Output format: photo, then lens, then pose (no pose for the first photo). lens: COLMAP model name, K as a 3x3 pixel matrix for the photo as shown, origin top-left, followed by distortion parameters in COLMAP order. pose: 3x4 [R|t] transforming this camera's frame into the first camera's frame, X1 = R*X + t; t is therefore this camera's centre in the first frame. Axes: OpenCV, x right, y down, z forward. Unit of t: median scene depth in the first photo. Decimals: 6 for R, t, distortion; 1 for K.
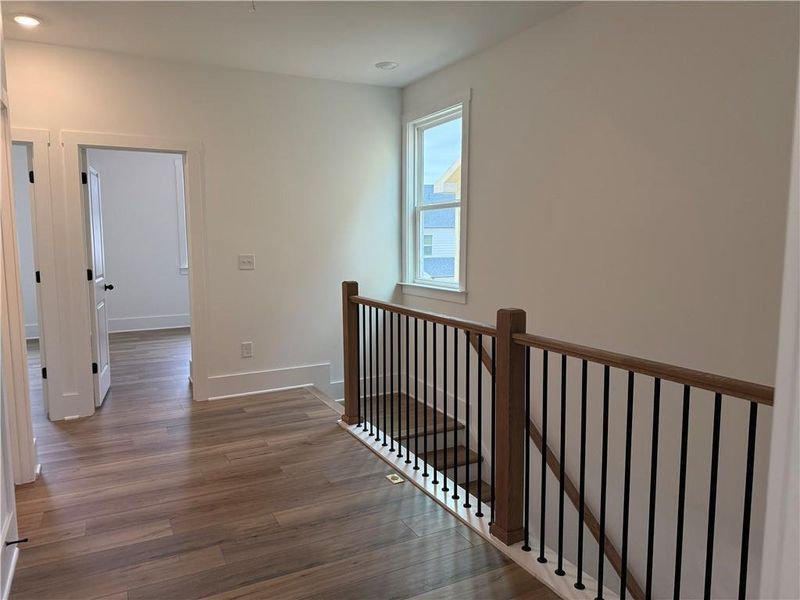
lens RADIAL K [[557.8, 0, 395.1], [0, 557.8, 301.1], [0, 0, 1]] dist [0.150632, -0.243594]
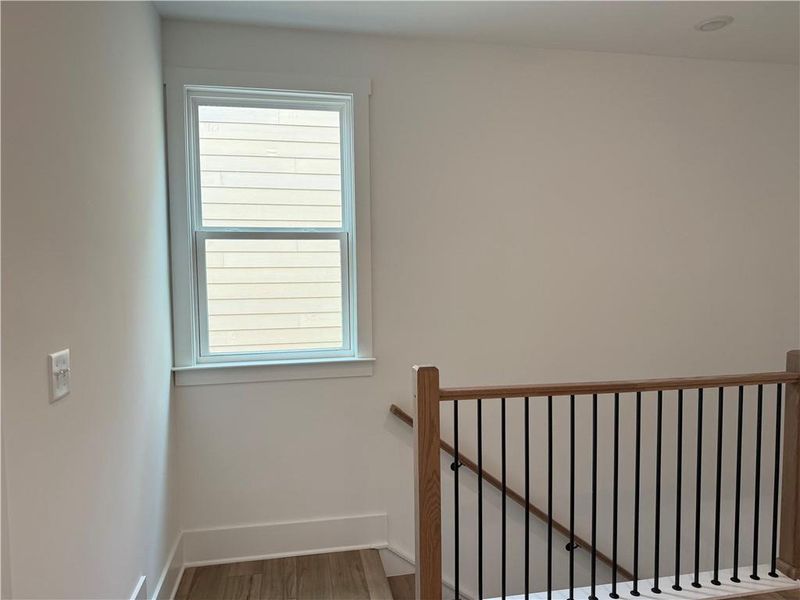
lens RADIAL K [[557.8, 0, 395.1], [0, 557.8, 301.1], [0, 0, 1]] dist [0.150632, -0.243594]
pose [[0.298156, -0.091762, 0.950096, -0.628228], [0.124384, 0.990616, 0.056642, -0.143321], [-0.946378, 0.101289, 0.306772, 0.850863]]
